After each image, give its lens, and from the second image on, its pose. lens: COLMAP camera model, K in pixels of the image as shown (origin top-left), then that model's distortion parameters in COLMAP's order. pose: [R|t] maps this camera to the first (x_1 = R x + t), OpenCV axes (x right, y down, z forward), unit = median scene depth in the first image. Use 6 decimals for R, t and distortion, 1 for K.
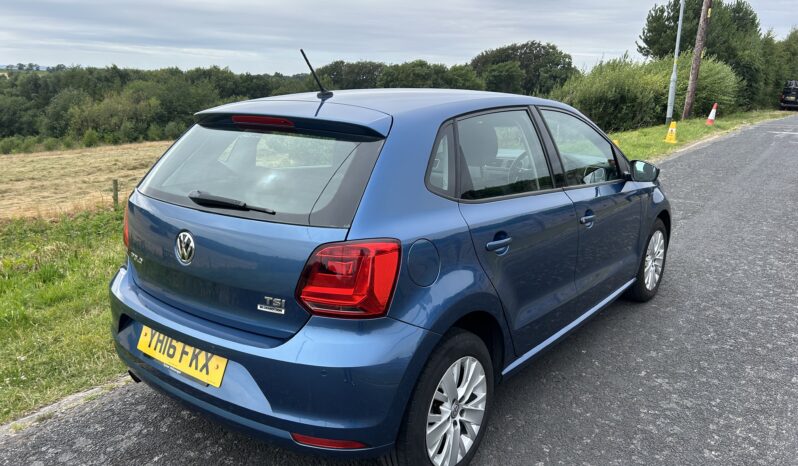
lens RADIAL K [[588.0, 0, 400.0], [0, 588.0, 229.9], [0, 0, 1]] dist [0.019925, -0.010150]
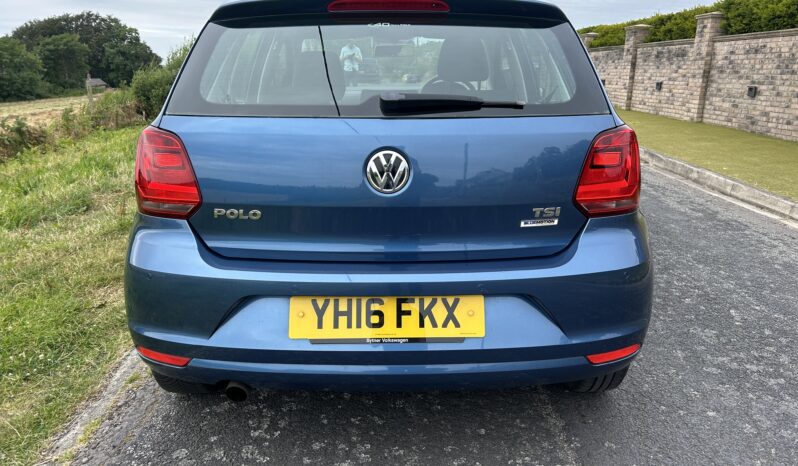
lens RADIAL K [[588.0, 0, 393.9], [0, 588.0, 233.1], [0, 0, 1]] dist [0.019925, -0.010150]
pose [[0.790137, -0.169600, 0.588999, -0.866790], [0.144888, 0.985403, 0.089377, 0.043993], [-0.595560, 0.014718, 0.803176, 0.447002]]
